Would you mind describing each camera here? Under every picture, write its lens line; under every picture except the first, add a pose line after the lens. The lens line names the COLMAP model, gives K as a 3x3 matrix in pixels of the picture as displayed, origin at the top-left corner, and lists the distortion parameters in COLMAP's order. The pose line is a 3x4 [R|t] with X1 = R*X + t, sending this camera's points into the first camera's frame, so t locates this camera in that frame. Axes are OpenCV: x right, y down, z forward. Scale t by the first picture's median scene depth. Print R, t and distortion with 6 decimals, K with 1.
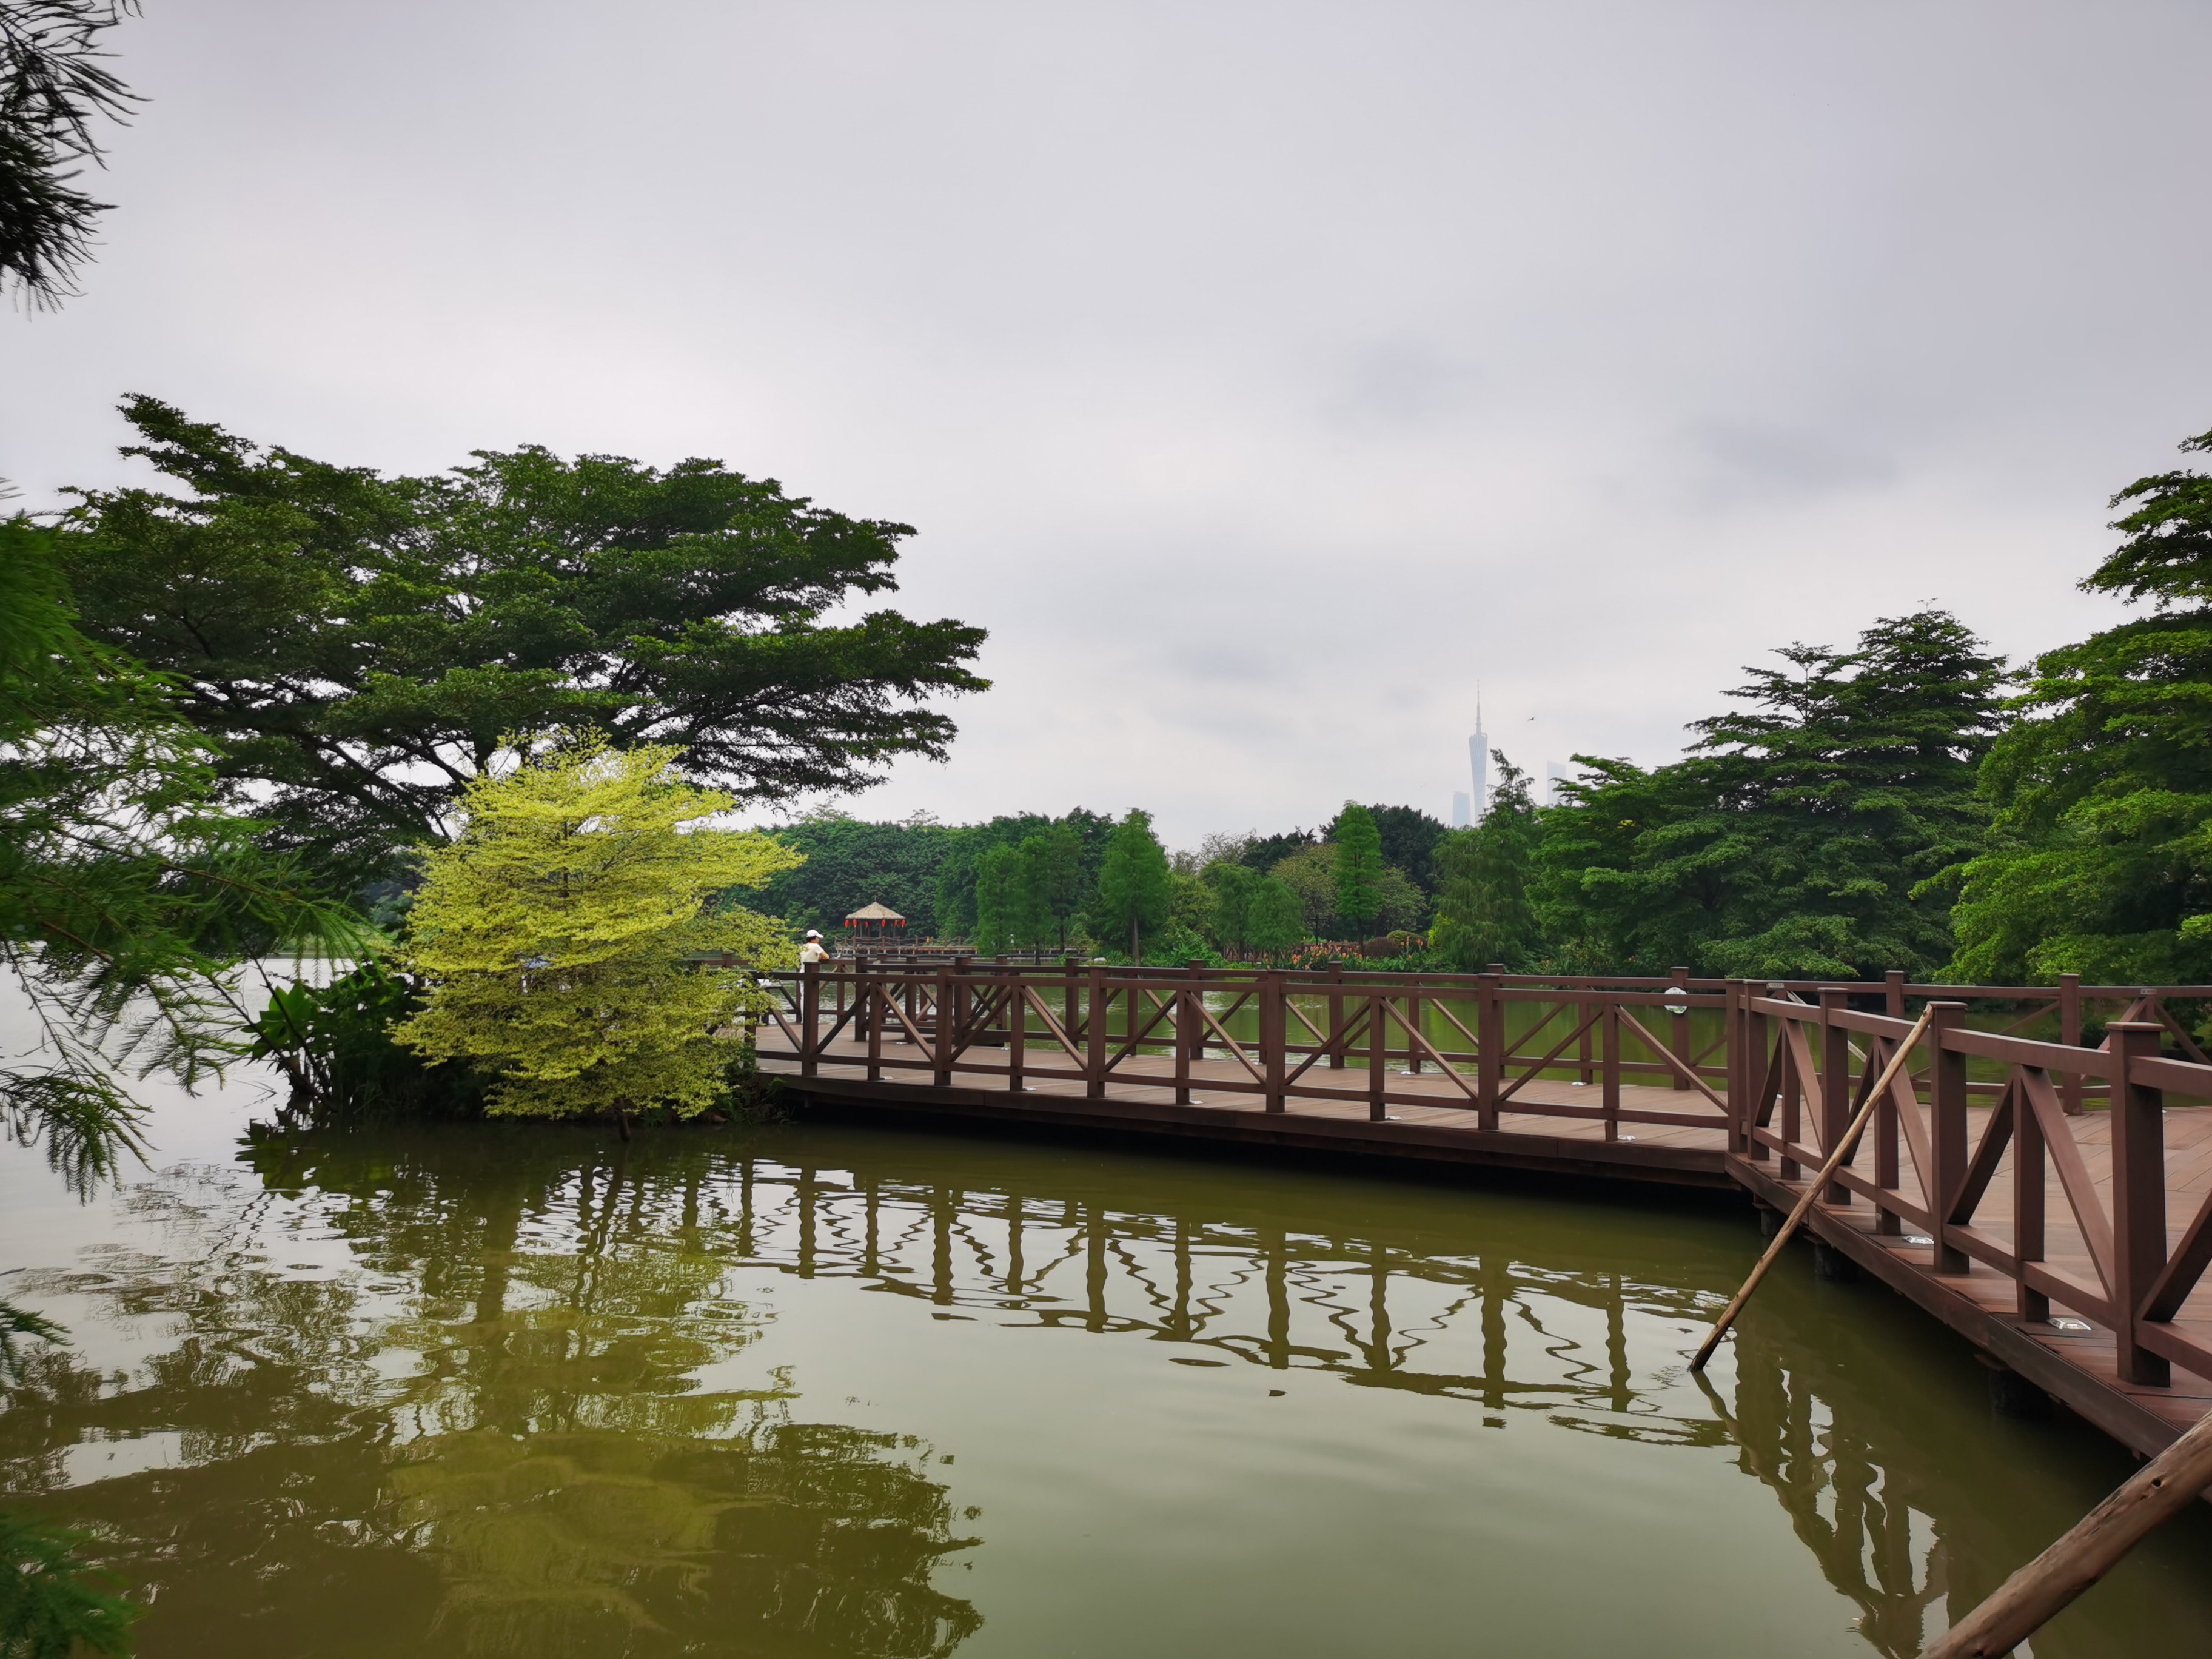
lens RADIAL K [[1718.2, 0, 1106.0], [0, 1718.2, 829.5], [0, 0, 1]] dist [0.134439, -0.192552]
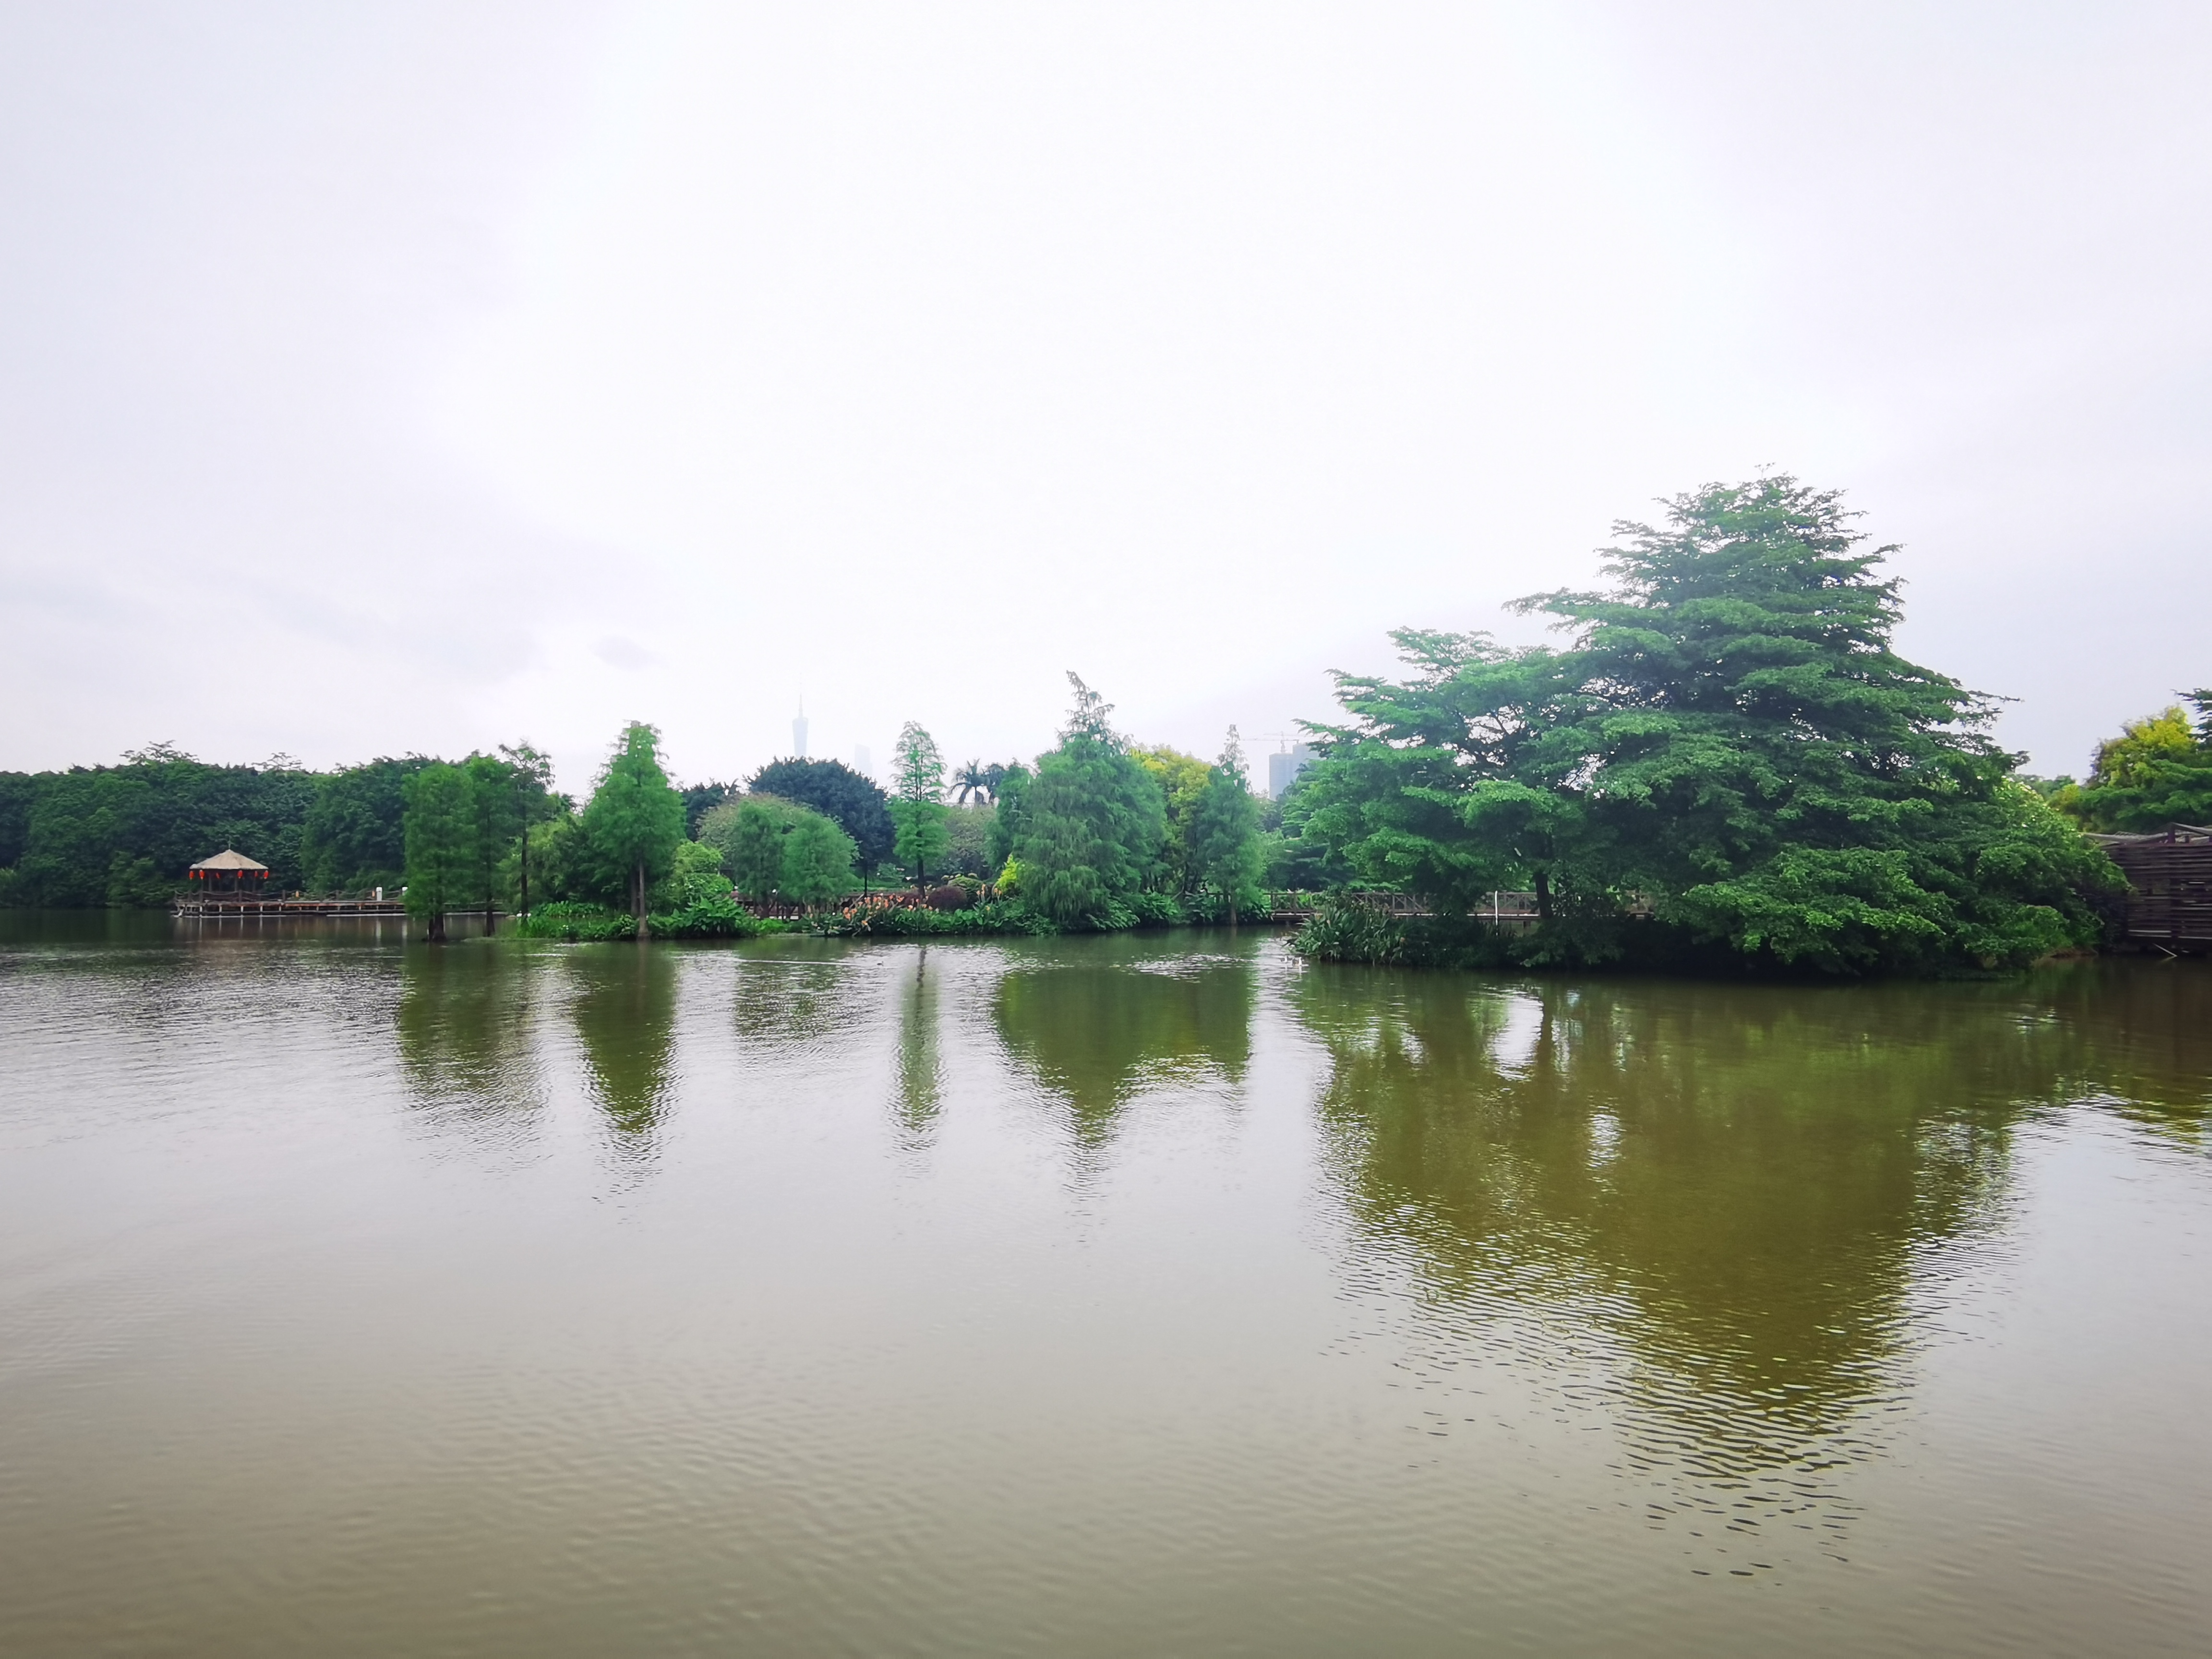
lens RADIAL K [[1383.7, 0, 1079.3], [0, 1383.7, 834.3], [0, 0, 1]] dist [0.044903, -0.112088]
pose [[0.910672, 0.008444, 0.413043, -0.085080], [-0.018468, 0.999624, 0.020282, 0.032367], [-0.412716, -0.026099, 0.910486, 0.517069]]
